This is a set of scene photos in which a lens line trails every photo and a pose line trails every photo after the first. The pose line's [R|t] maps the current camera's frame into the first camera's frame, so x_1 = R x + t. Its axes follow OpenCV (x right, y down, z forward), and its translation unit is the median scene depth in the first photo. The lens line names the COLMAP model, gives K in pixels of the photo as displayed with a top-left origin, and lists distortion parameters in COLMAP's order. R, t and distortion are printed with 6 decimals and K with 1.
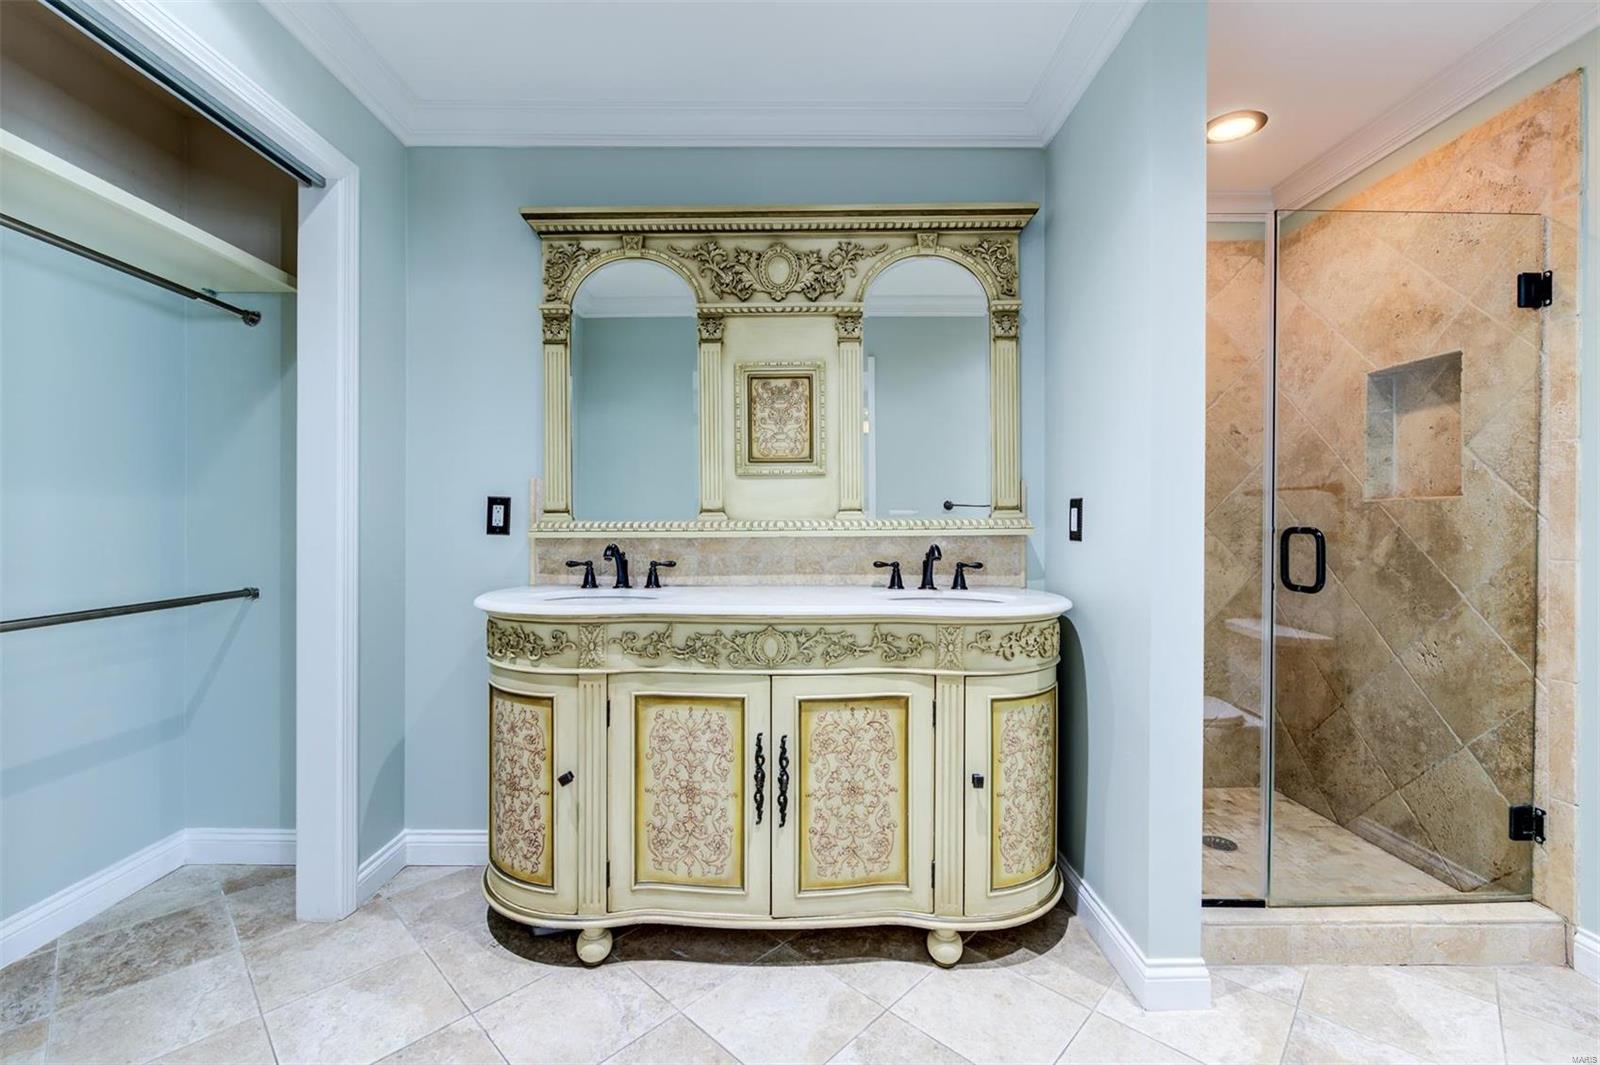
lens RADIAL K [[682.4, 0, 792.4], [0, 682.4, 529.6], [0, 0, 1]] dist [-0.000843, -0.000555]
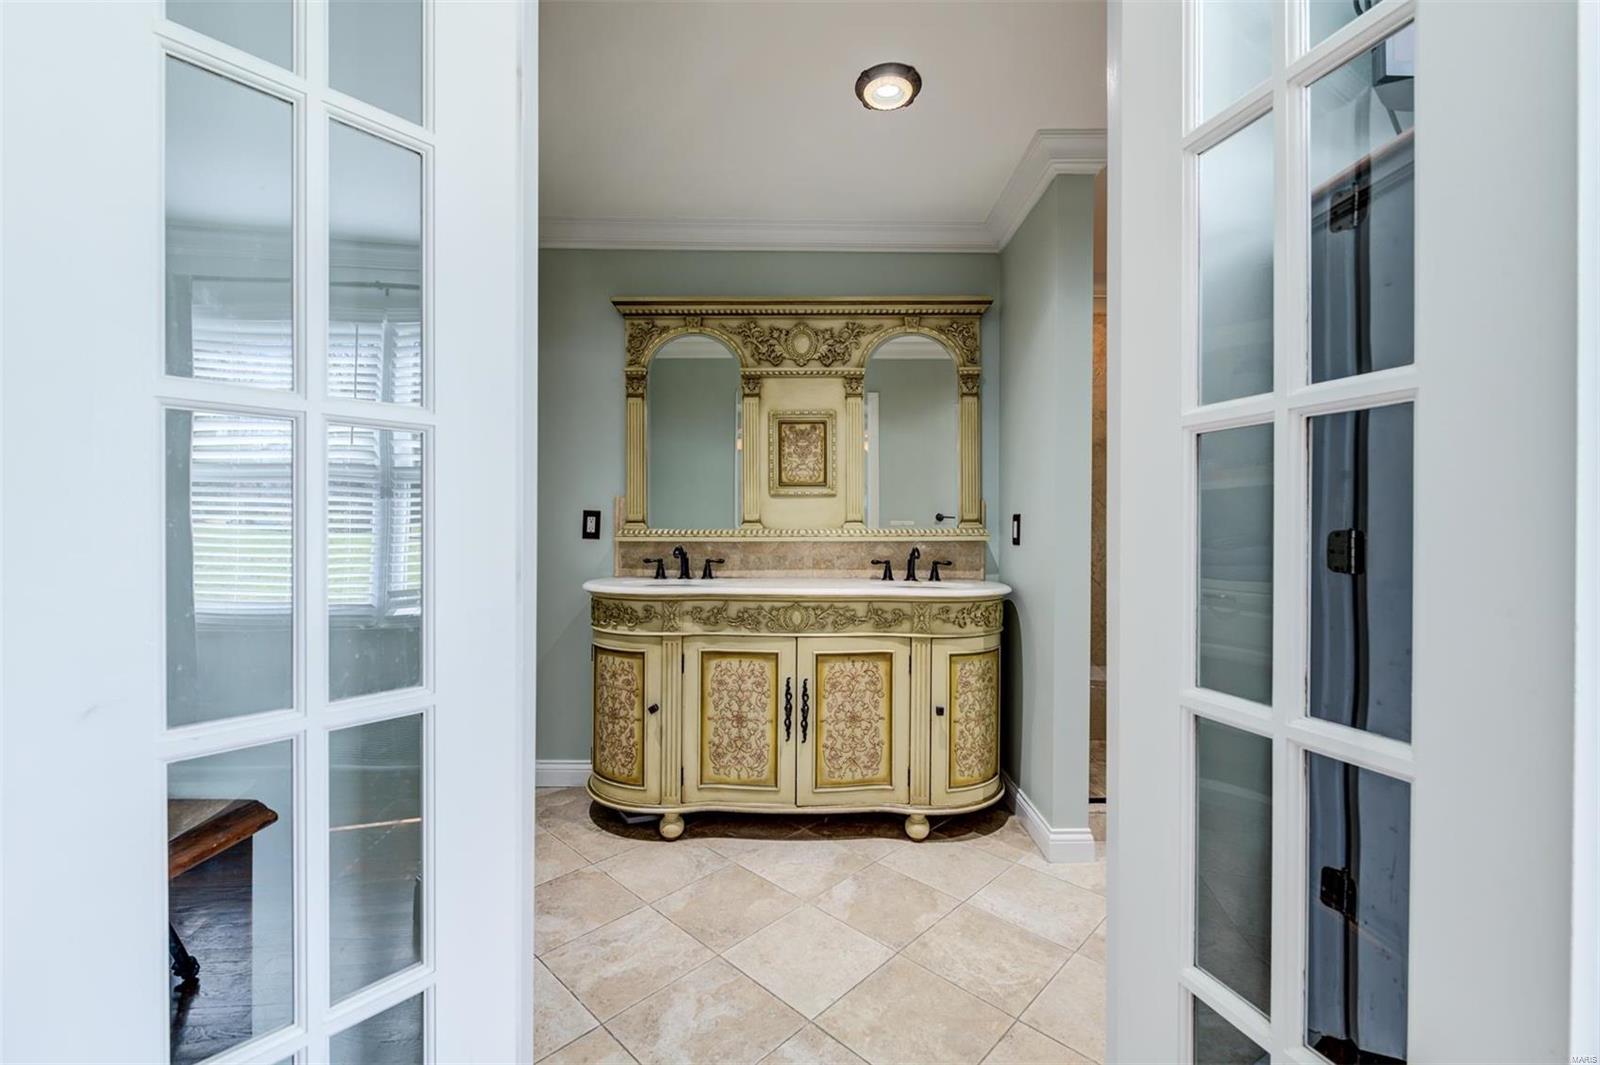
lens RADIAL K [[682.4, 0, 810.1], [0, 682.4, 537.5], [0, 0, 1]] dist [-0.000843, -0.000555]
pose [[0.999976, 0.004363, 0.005292, -0.009270], [-0.004367, 0.999990, 0.000732, 0.001988], [-0.005289, -0.000755, 0.999986, -0.352217]]
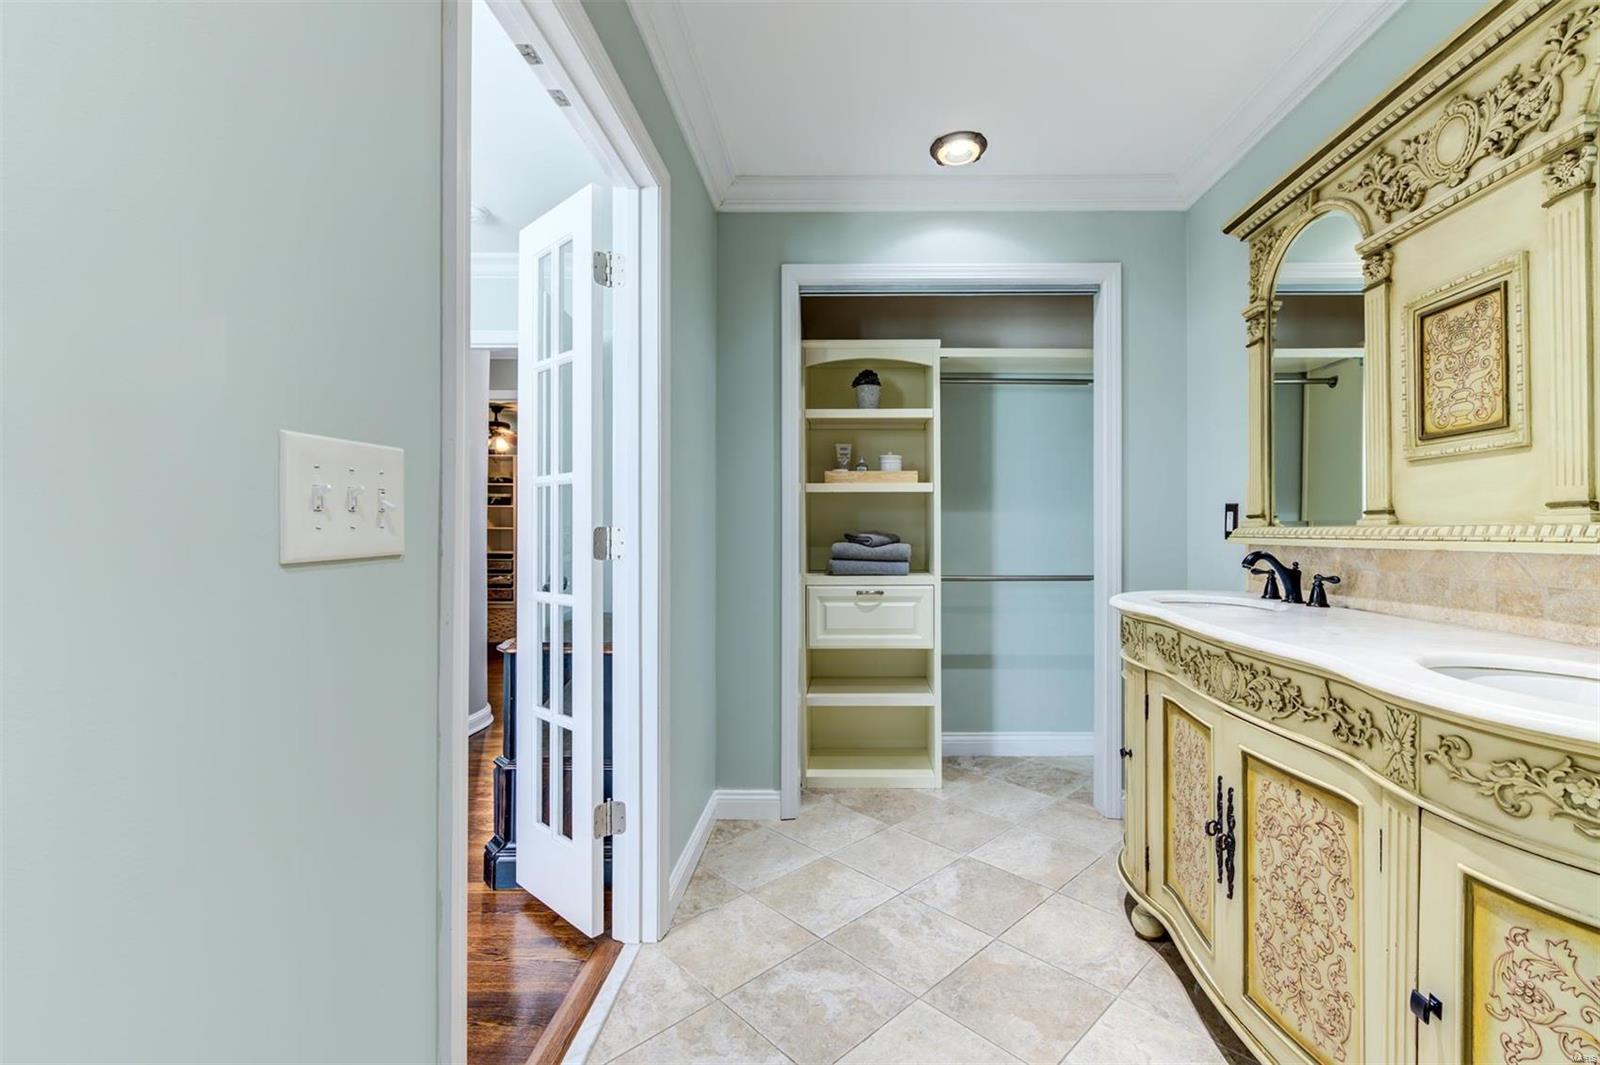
lens RADIAL K [[682.4, 0, 807.5], [0, 682.4, 526.3], [0, 0, 1]] dist [-0.000843, -0.000555]
pose [[-0.061589, -0.001400, -0.998101, 0.673752], [-0.010196, 0.999948, -0.000773, -0.005680], [0.998049, 0.010129, -0.061601, 0.433886]]
